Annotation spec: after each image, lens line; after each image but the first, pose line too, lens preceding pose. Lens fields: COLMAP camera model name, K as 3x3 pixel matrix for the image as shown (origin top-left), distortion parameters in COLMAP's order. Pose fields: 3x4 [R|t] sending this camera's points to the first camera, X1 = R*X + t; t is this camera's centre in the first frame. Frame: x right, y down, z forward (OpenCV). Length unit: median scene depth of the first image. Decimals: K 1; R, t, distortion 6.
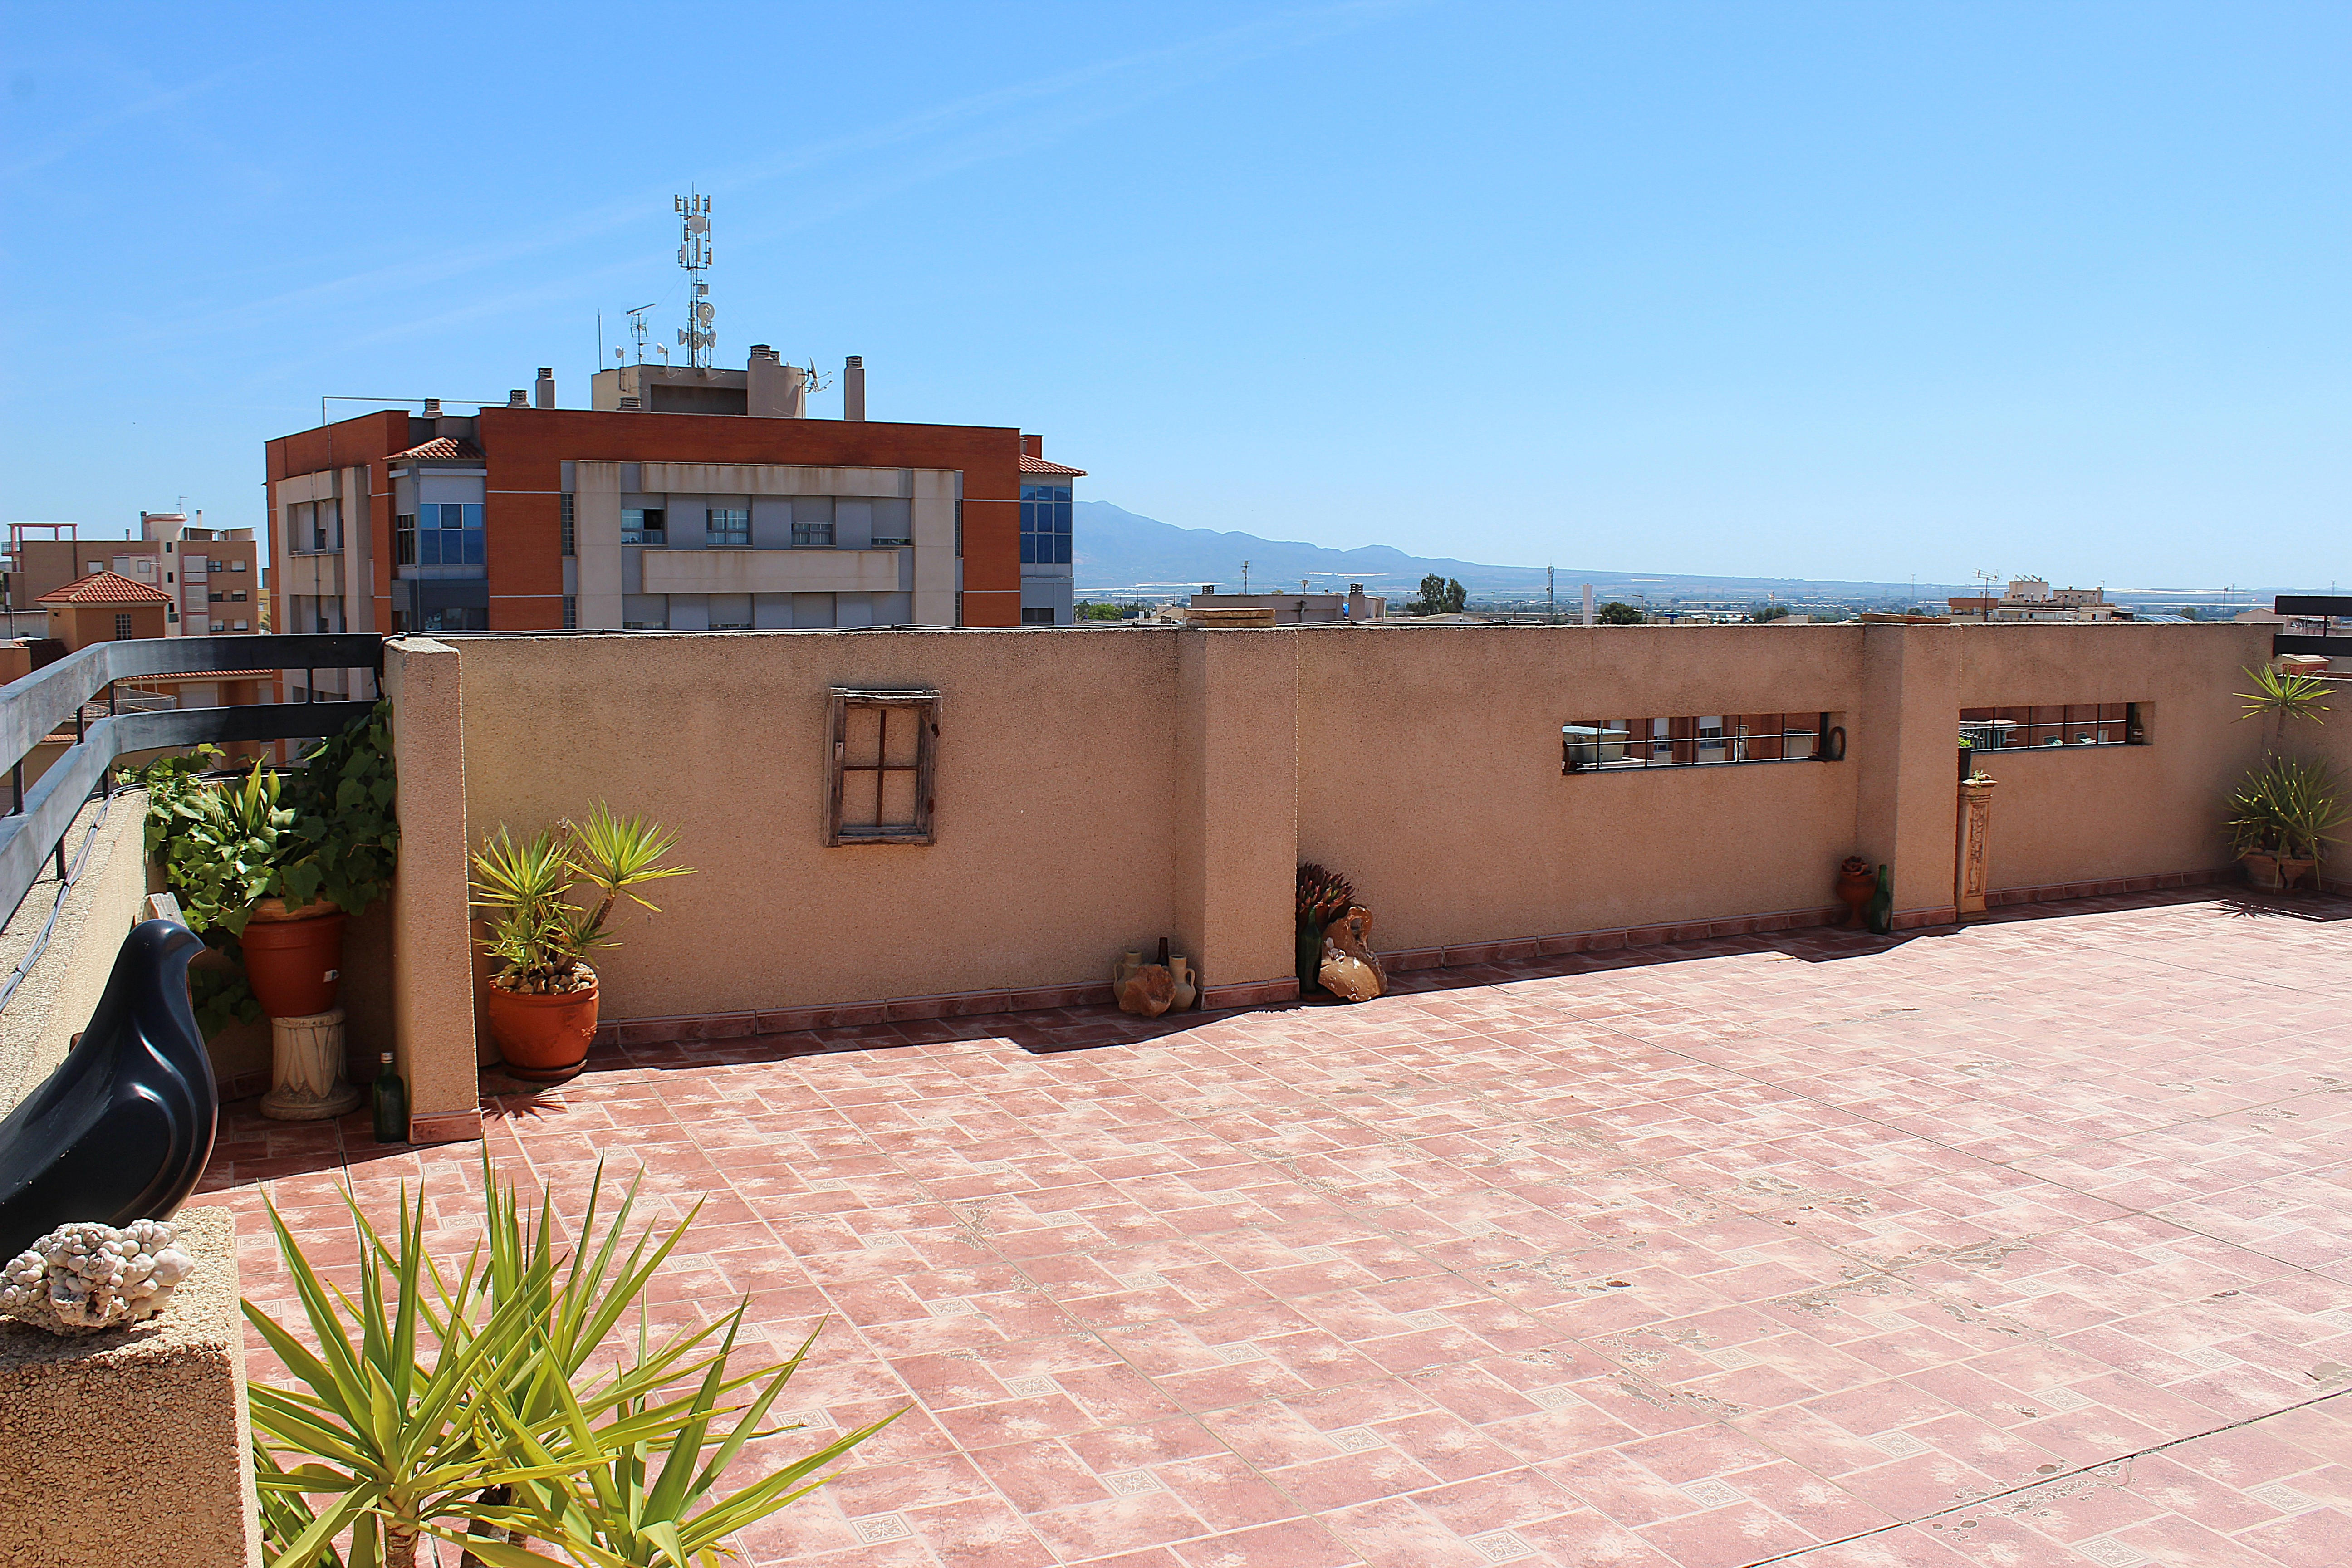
lens RADIAL K [[1964.6, 0, 1155.4], [0, 1964.6, 776.5], [0, 0, 1]] dist [-0.166250, 0.154017]
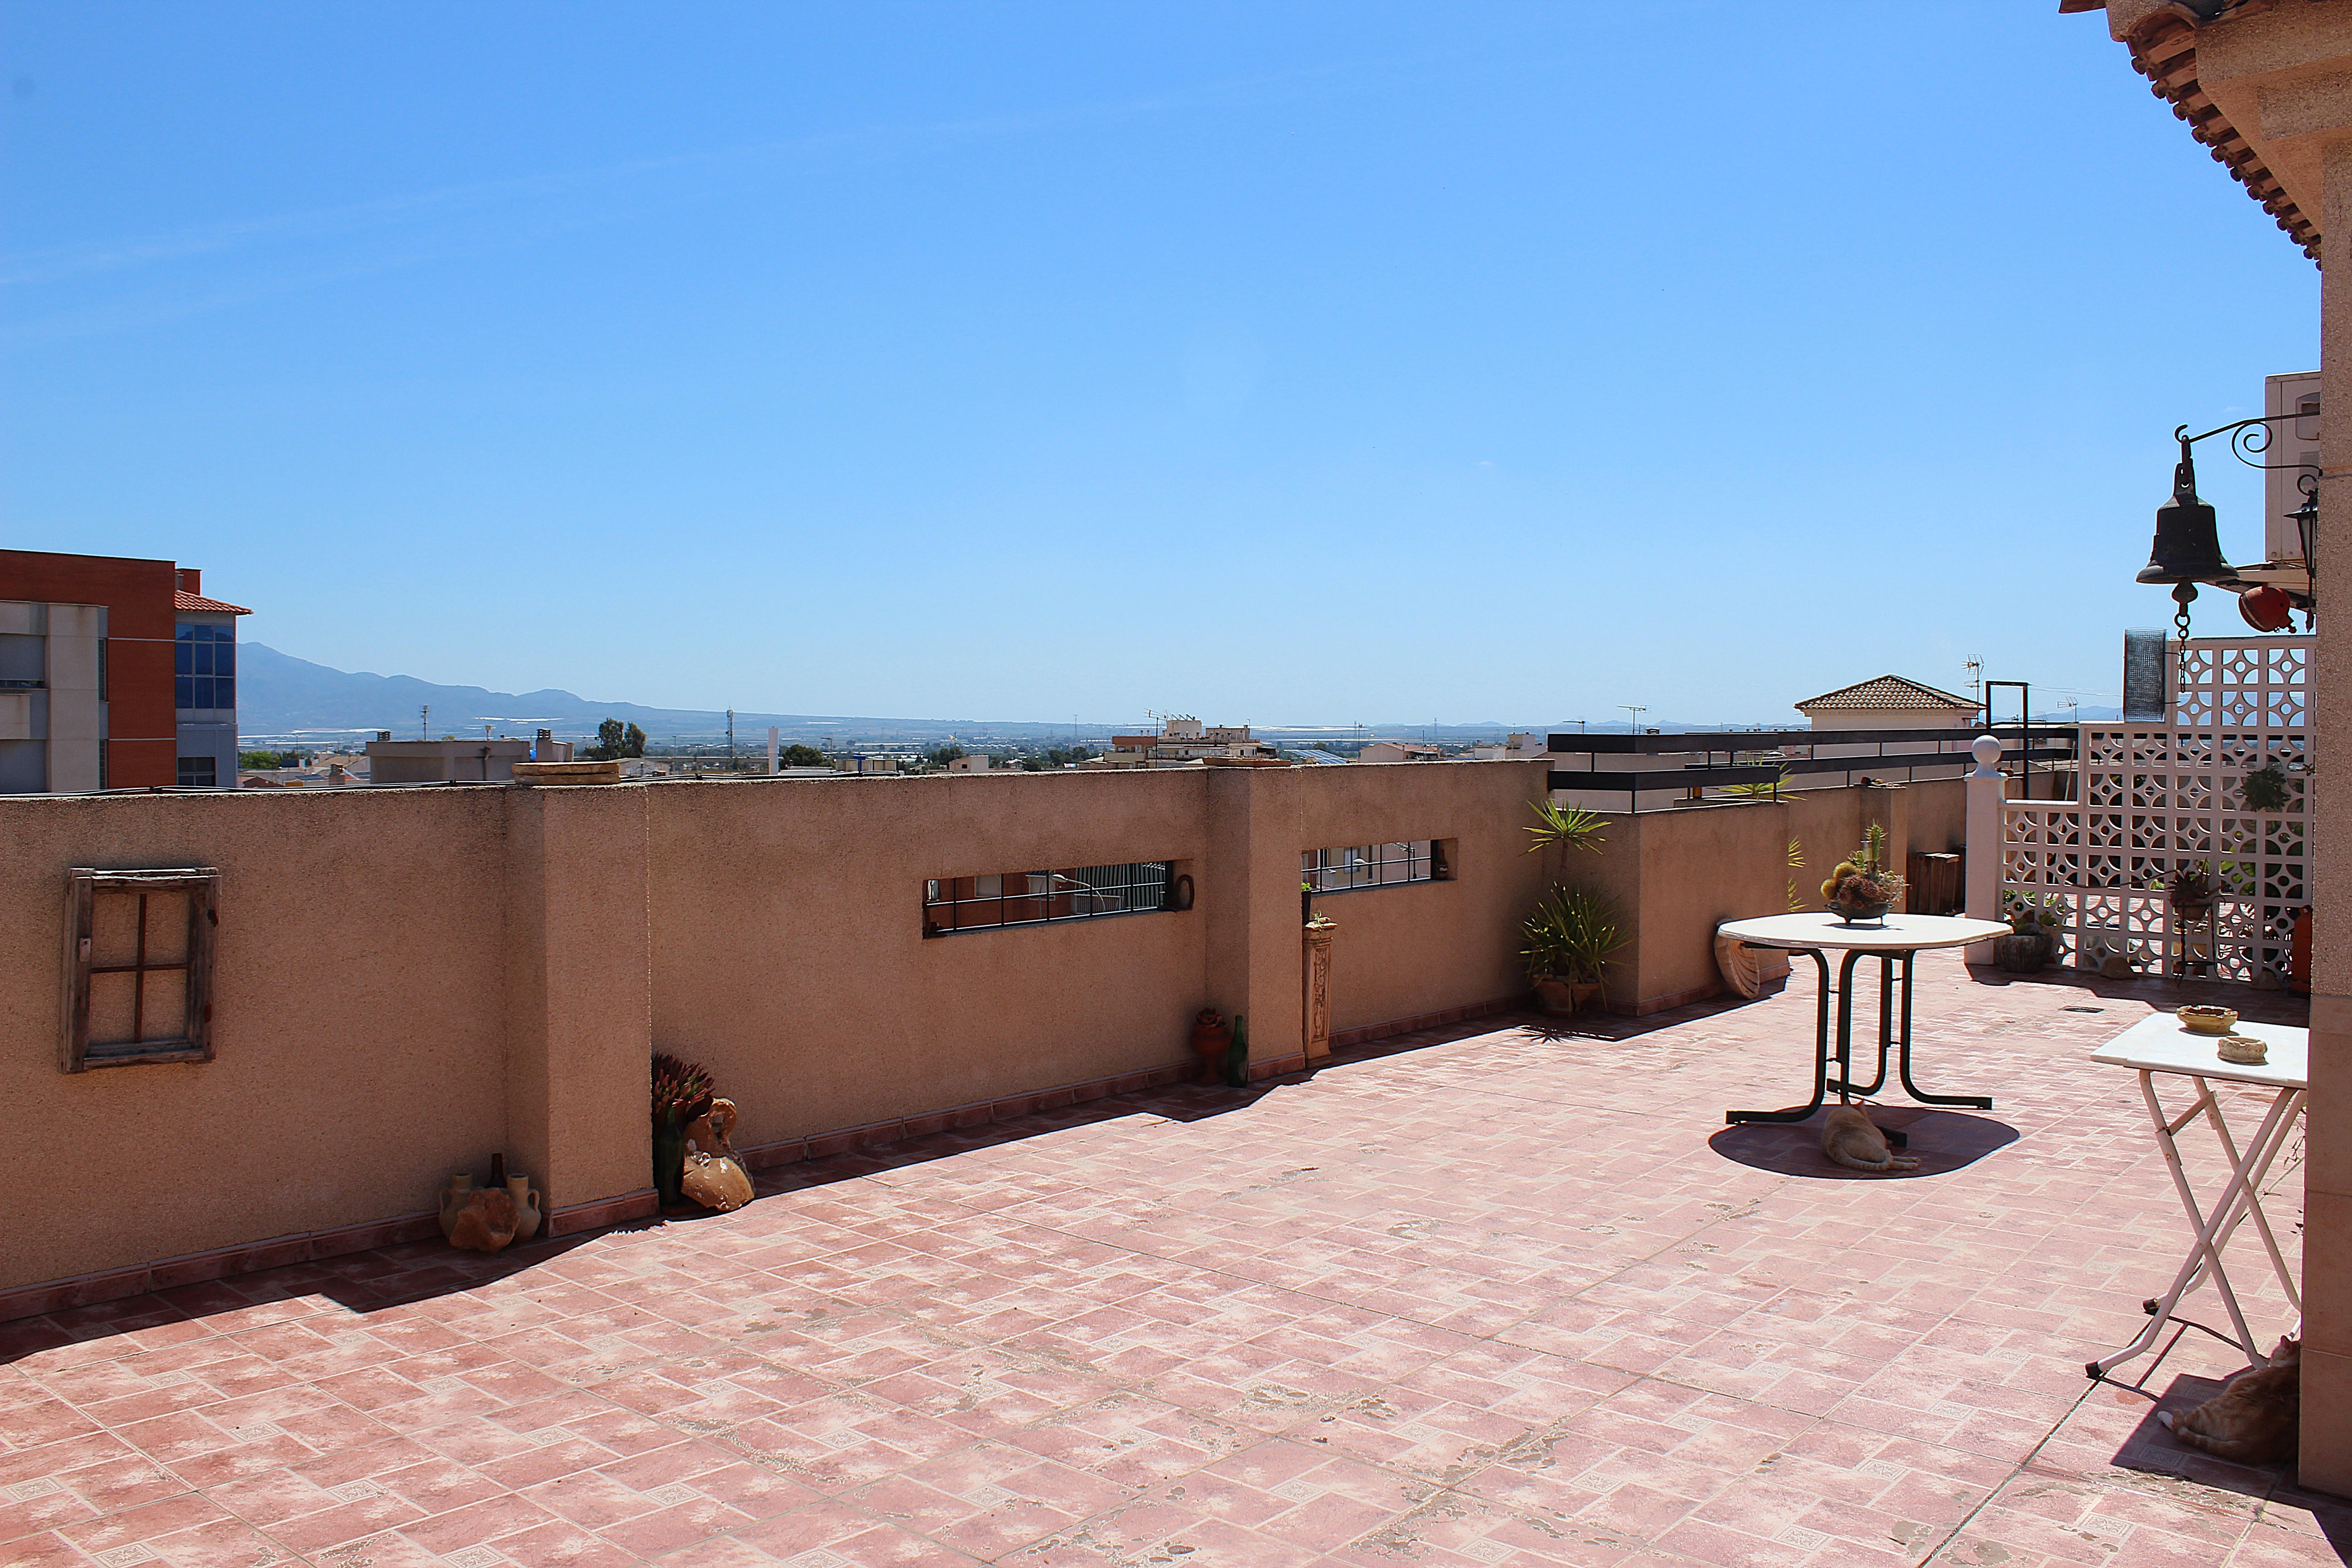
lens RADIAL K [[1964.6, 0, 1147.9], [0, 1964.6, 766.5], [0, 0, 1]] dist [-0.166250, 0.154017]
pose [[0.916999, -0.009753, 0.398771, -0.067552], [0.040992, 0.996712, -0.069885, -0.014392], [-0.396779, 0.080431, 0.914384, 0.126832]]
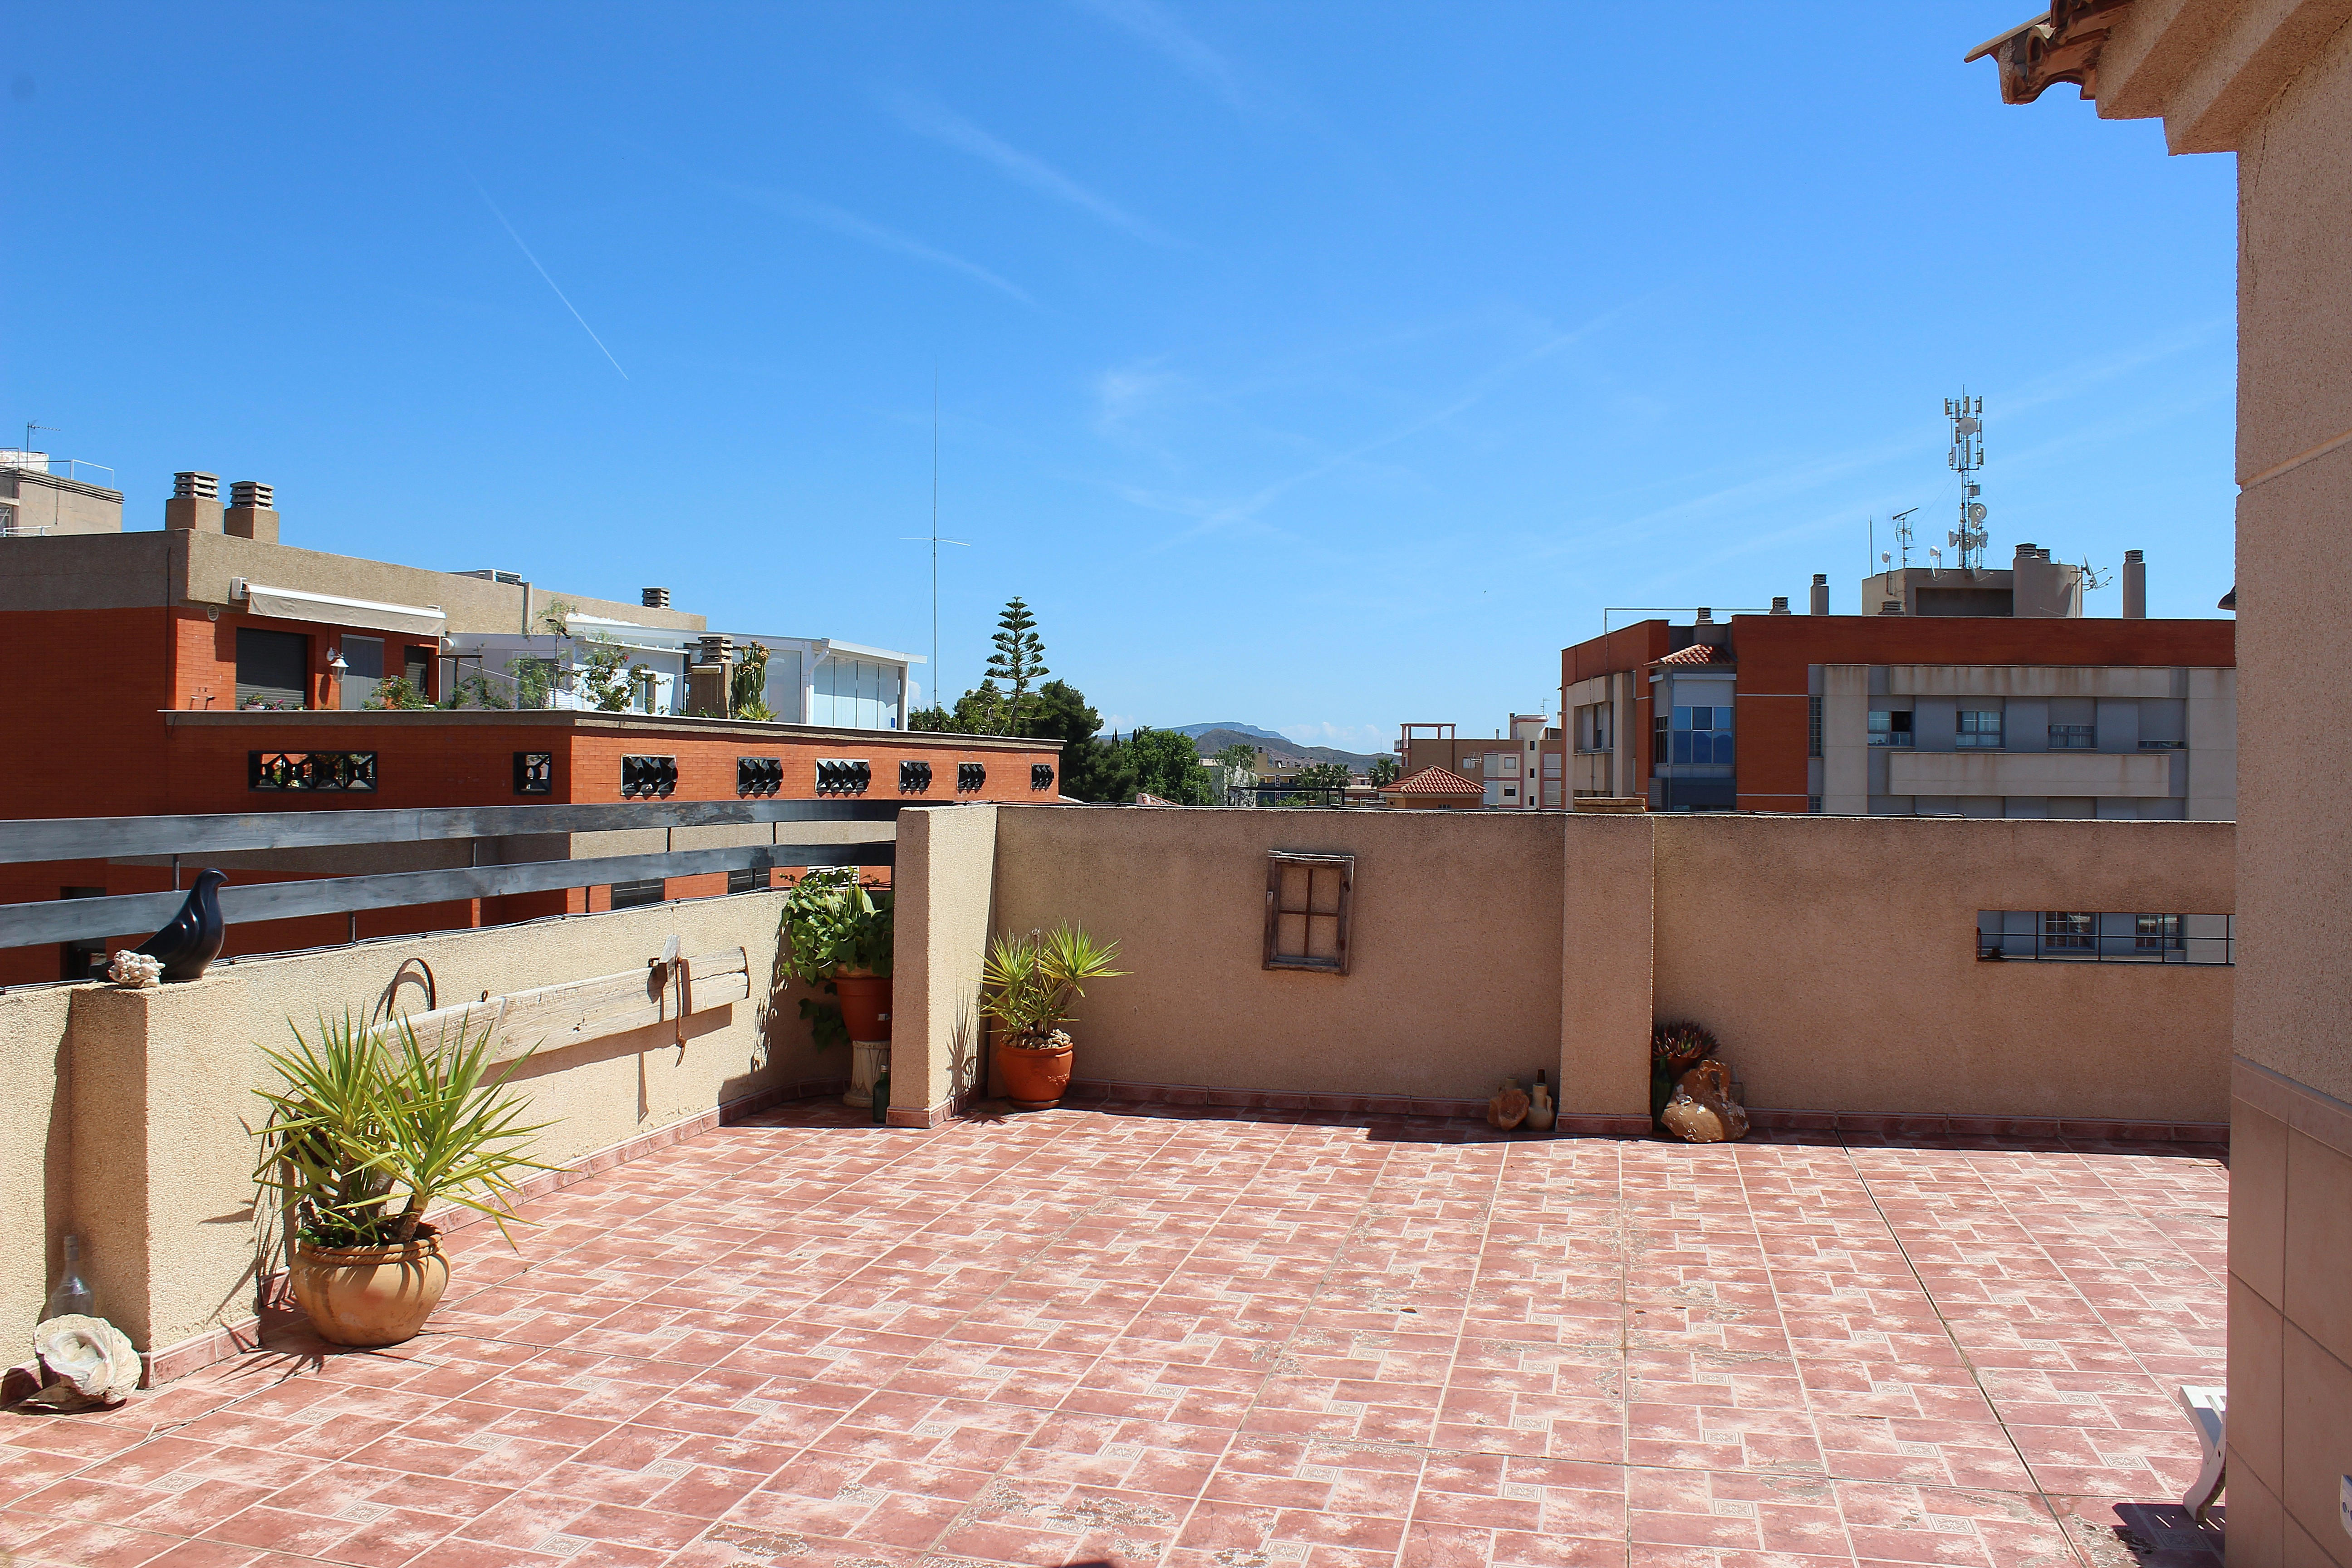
lens RADIAL K [[1964.6, 0, 1162.2], [0, 1964.6, 785.9], [0, 0, 1]] dist [-0.166250, 0.154017]
pose [[0.778558, 0.008694, -0.627512, 0.576533], [-0.070717, 0.994751, -0.073957, 0.014142], [0.623575, 0.101955, 0.775087, -0.087083]]
